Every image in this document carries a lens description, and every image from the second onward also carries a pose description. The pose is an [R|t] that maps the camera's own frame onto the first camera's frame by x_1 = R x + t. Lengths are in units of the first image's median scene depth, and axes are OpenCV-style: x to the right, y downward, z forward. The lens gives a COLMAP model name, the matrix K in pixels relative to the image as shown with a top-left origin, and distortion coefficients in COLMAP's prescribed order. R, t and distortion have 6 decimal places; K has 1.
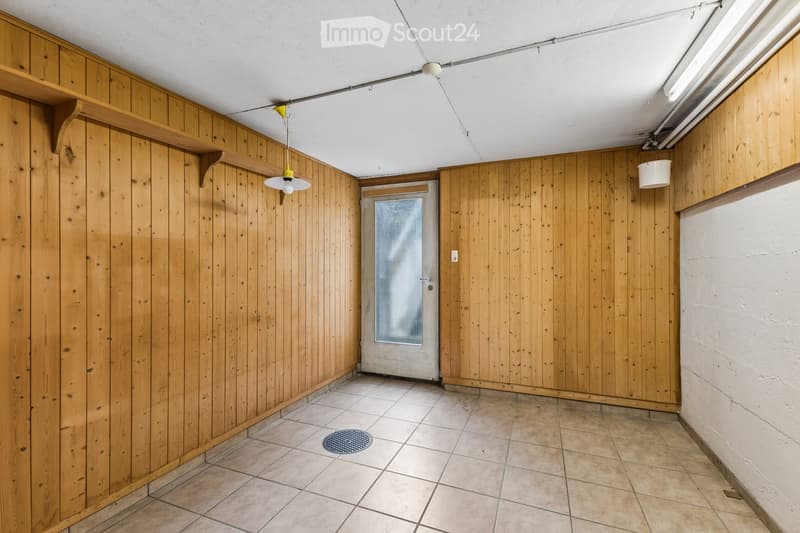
lens RADIAL K [[340.2, 0, 400.0], [0, 340.2, 266.5], [0, 0, 1]] dist [0.002489, 0.000399]
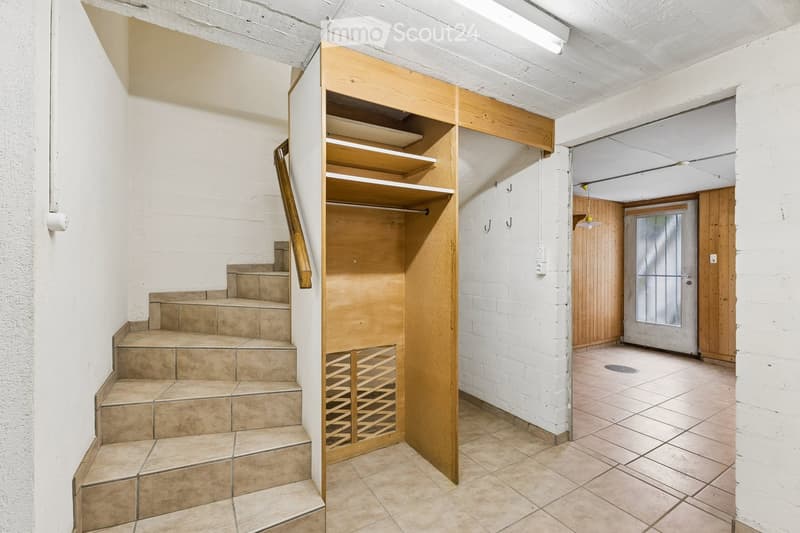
lens RADIAL K [[340.2, 0, 400.0], [0, 340.2, 266.5], [0, 0, 1]] dist [0.002489, 0.000399]
pose [[0.797926, 0.005009, -0.602734, -0.007811], [-0.002193, 0.999983, 0.005408, -0.004854], [0.602751, -0.002994, 0.797924, -0.725321]]
